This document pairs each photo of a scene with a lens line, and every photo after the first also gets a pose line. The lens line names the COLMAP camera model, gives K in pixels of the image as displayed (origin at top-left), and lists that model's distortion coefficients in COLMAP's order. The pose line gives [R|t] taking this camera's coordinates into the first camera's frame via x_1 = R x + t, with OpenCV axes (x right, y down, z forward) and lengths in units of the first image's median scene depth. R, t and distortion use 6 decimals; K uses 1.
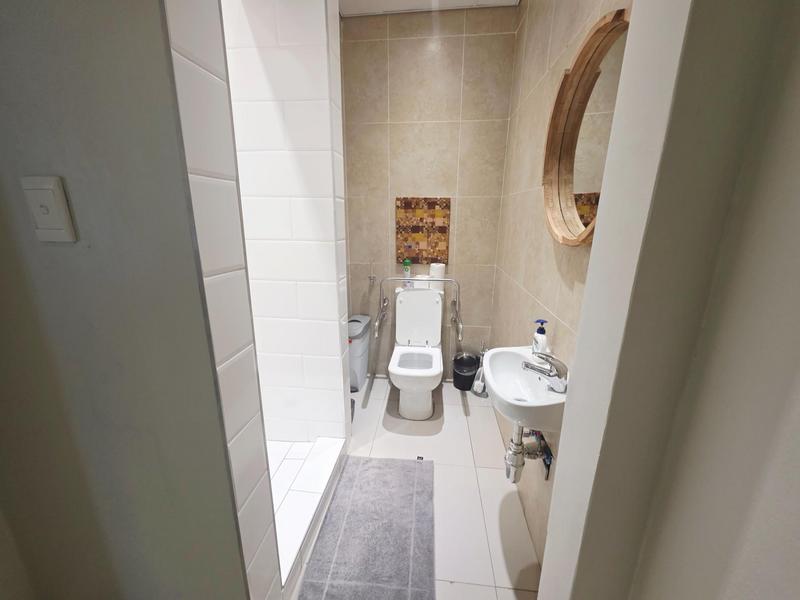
lens RADIAL K [[318.5, 0, 400.0], [0, 318.5, 300.0], [0, 0, 1]] dist [0.001729, -0.000280]
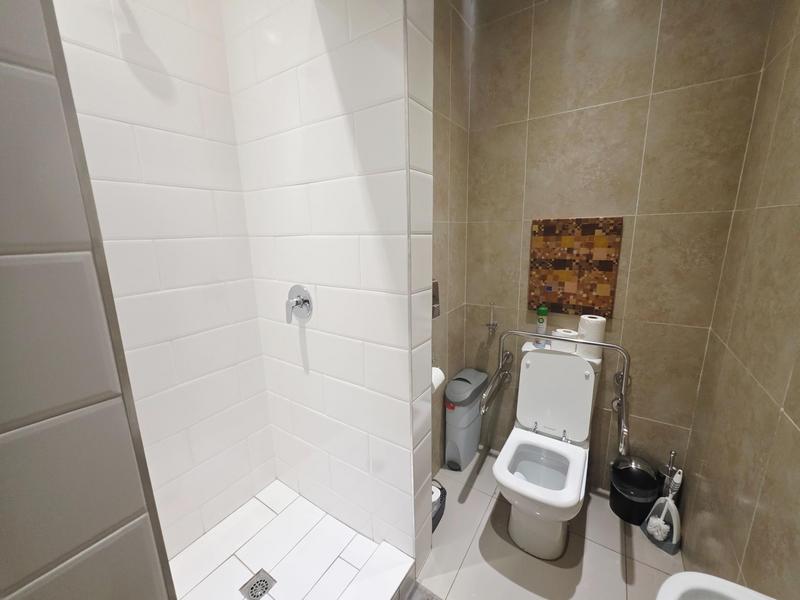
lens RADIAL K [[318.5, 0, 400.0], [0, 318.5, 300.0], [0, 0, 1]] dist [0.001729, -0.000280]
pose [[0.884760, 0.071166, -0.460582, 0.066625], [-0.090892, 0.995644, -0.020760, -0.098762], [0.457098, 0.060231, 0.887375, 0.231783]]
